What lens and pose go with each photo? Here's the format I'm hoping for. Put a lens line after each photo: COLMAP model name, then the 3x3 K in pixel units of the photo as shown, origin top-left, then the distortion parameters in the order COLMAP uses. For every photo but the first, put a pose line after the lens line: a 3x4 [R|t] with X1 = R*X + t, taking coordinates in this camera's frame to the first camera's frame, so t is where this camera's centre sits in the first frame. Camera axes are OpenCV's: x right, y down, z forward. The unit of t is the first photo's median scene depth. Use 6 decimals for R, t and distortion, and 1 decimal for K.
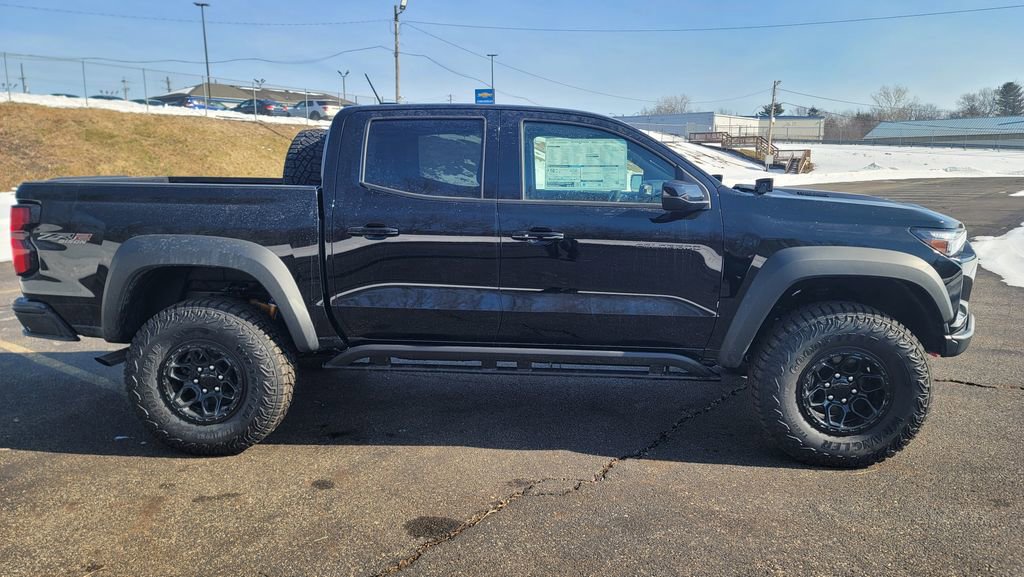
lens RADIAL K [[741.1, 0, 512.0], [0, 741.1, 288.5], [0, 0, 1]] dist [0.037942, -0.000468]
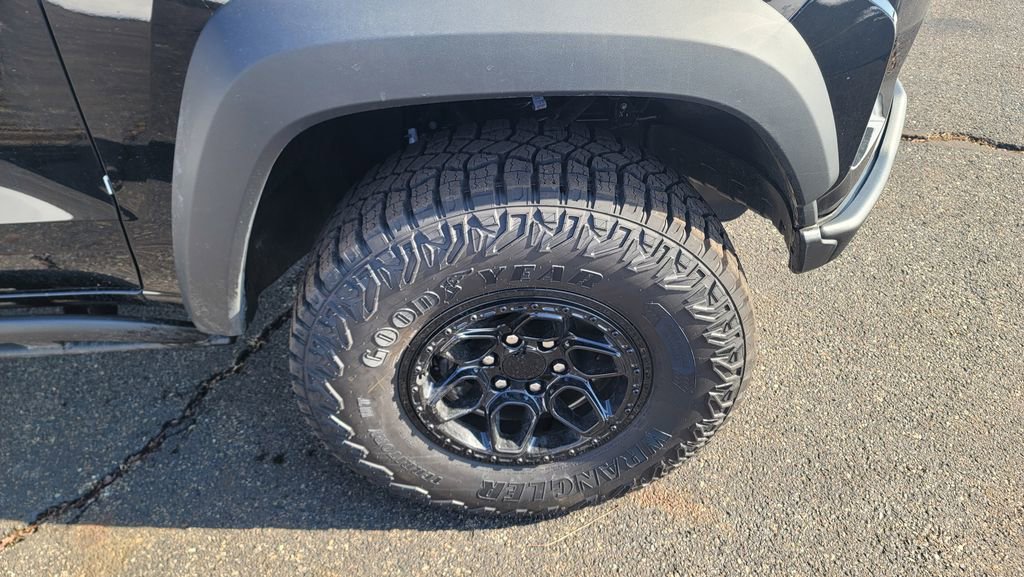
lens RADIAL K [[761.9, 0, 513.2], [0, 761.9, 317.2], [0, 0, 1]] dist [0.000705, -0.001072]
pose [[0.991092, -0.106954, 0.079357, 0.406399], [0.049619, 0.849508, 0.525237, -0.086817], [-0.123591, -0.516620, 0.847248, 0.688948]]
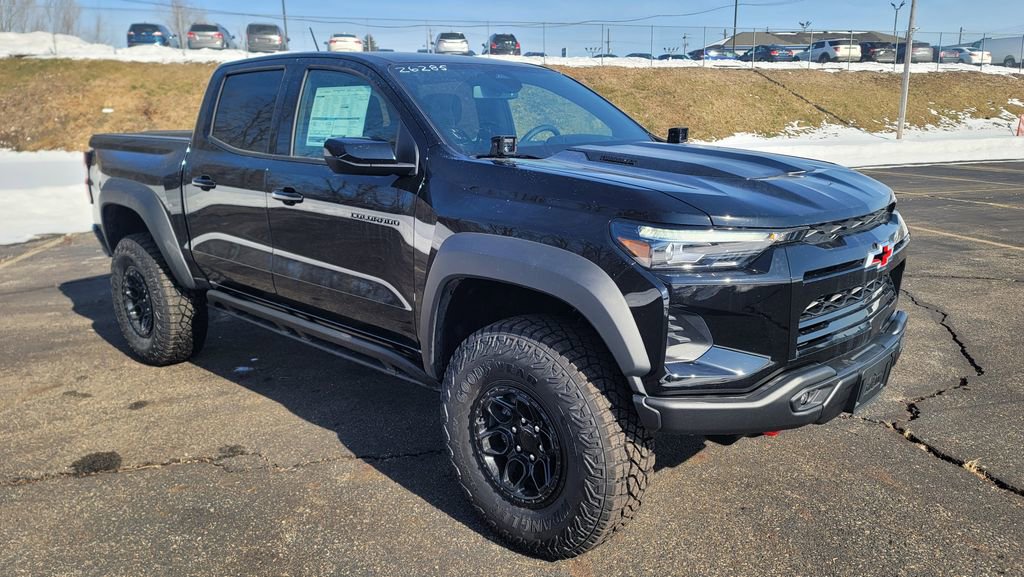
lens RADIAL K [[741.1, 0, 512.0], [0, 741.1, 288.5], [0, 0, 1]] dist [0.037942, -0.000468]
pose [[0.772973, 0.131108, -0.620744, 0.839266], [-0.089572, 0.991166, 0.097807, -0.072519], [0.628084, -0.020000, 0.777888, 0.453223]]
